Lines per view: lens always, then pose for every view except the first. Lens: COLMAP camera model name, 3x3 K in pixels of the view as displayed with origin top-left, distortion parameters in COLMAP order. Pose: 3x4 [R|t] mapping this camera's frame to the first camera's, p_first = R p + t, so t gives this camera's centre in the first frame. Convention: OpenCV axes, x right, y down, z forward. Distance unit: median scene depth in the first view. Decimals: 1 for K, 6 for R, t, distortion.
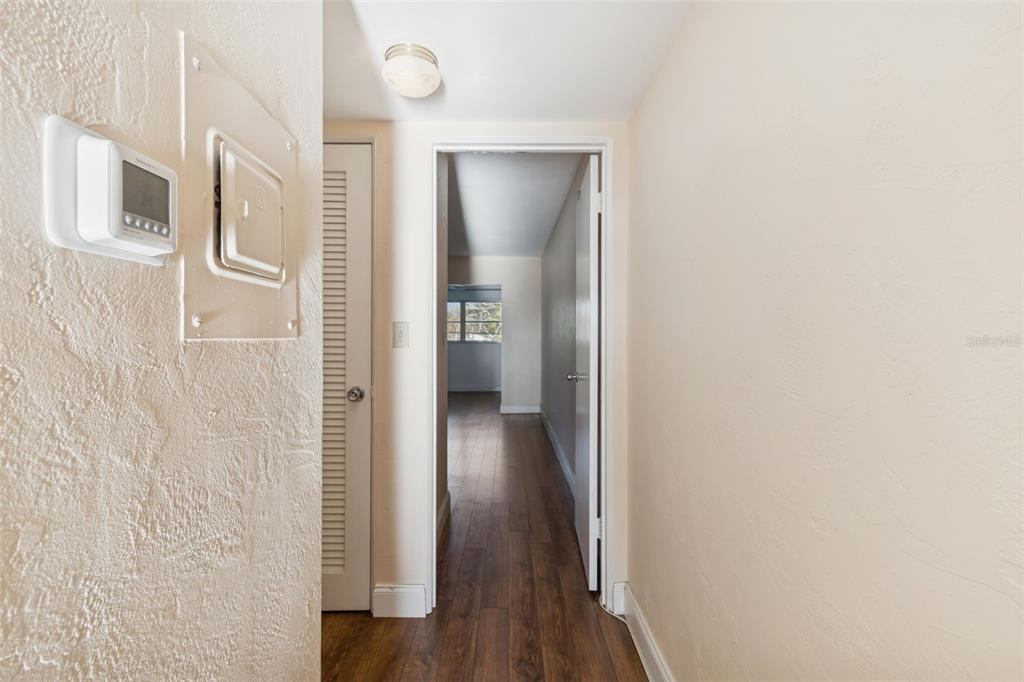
lens RADIAL K [[458.8, 0, 513.3], [0, 458.8, 339.4], [0, 0, 1]] dist [0.006638, -0.000726]
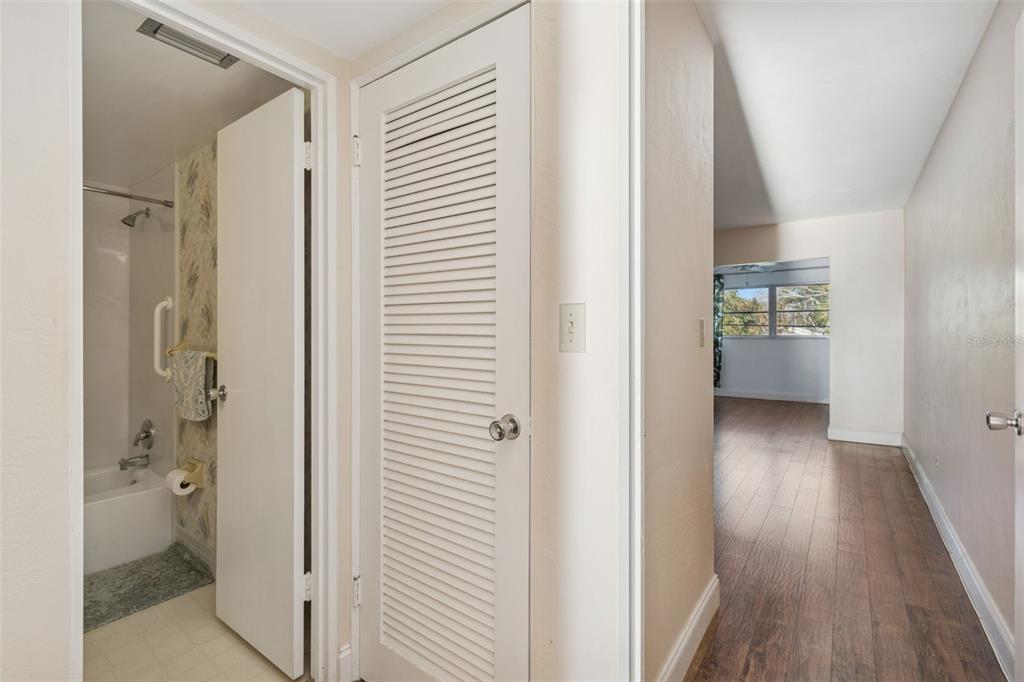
lens RADIAL K [[458.8, 0, 510.1], [0, 458.8, 332.1], [0, 0, 1]] dist [0.006638, -0.000726]
pose [[0.799844, -0.001727, -0.600205, 0.006120], [-0.000370, 0.999994, -0.003370, -0.000873], [0.600208, 0.002918, 0.799839, 0.133283]]
